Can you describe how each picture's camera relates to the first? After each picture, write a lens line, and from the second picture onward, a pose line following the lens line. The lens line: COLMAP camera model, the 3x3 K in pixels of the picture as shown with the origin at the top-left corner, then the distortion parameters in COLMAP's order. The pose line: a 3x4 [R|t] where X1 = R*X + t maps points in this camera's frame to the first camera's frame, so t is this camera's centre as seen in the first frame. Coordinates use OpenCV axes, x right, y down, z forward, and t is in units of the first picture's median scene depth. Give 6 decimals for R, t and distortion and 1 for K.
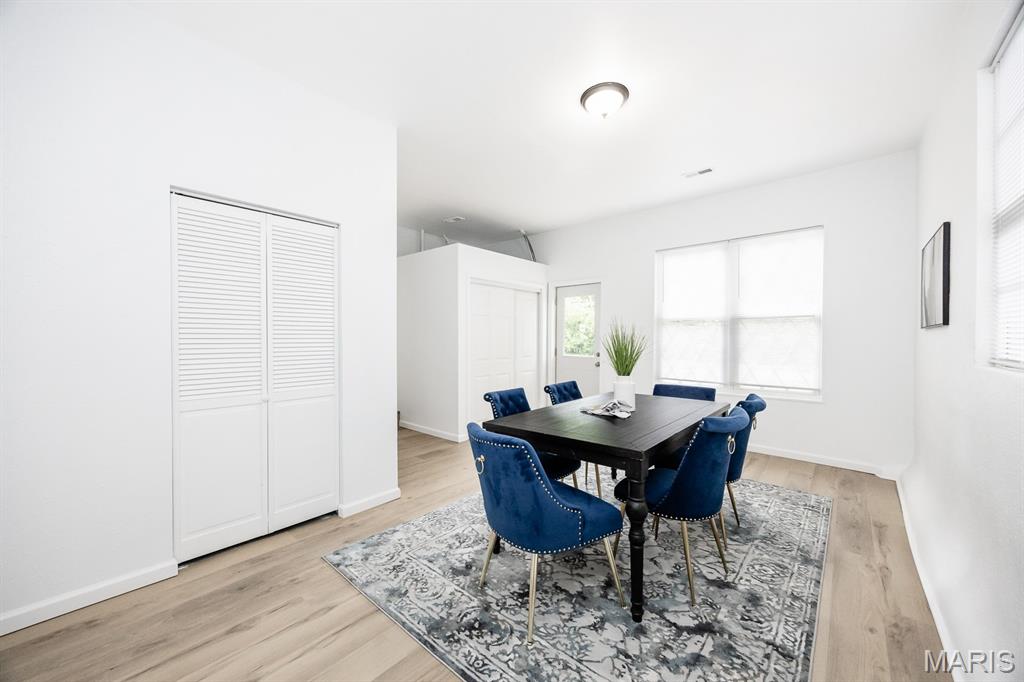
lens RADIAL K [[394.0, 0, 517.9], [0, 394.0, 338.6], [0, 0, 1]] dist [-0.001216, -0.000219]
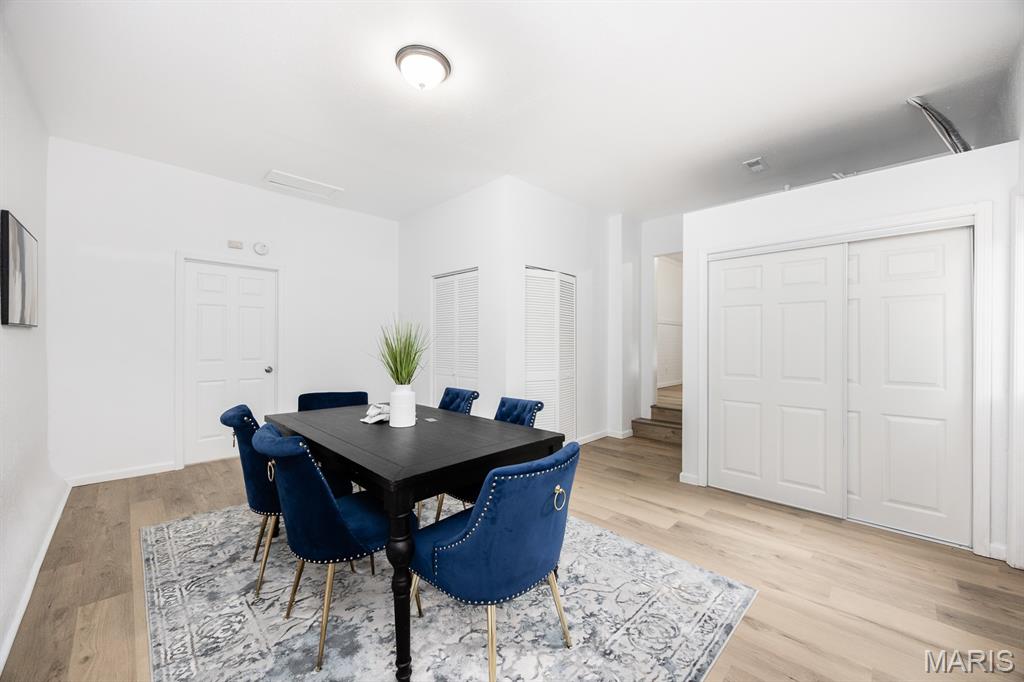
lens RADIAL K [[394.0, 0, 508.6], [0, 394.0, 338.5], [0, 0, 1]] dist [-0.001216, -0.000219]
pose [[-0.097371, -0.007364, -0.995221, 1.277405], [-0.004073, 0.999967, -0.007000, 0.000346], [0.995240, 0.003372, -0.097398, 1.534283]]
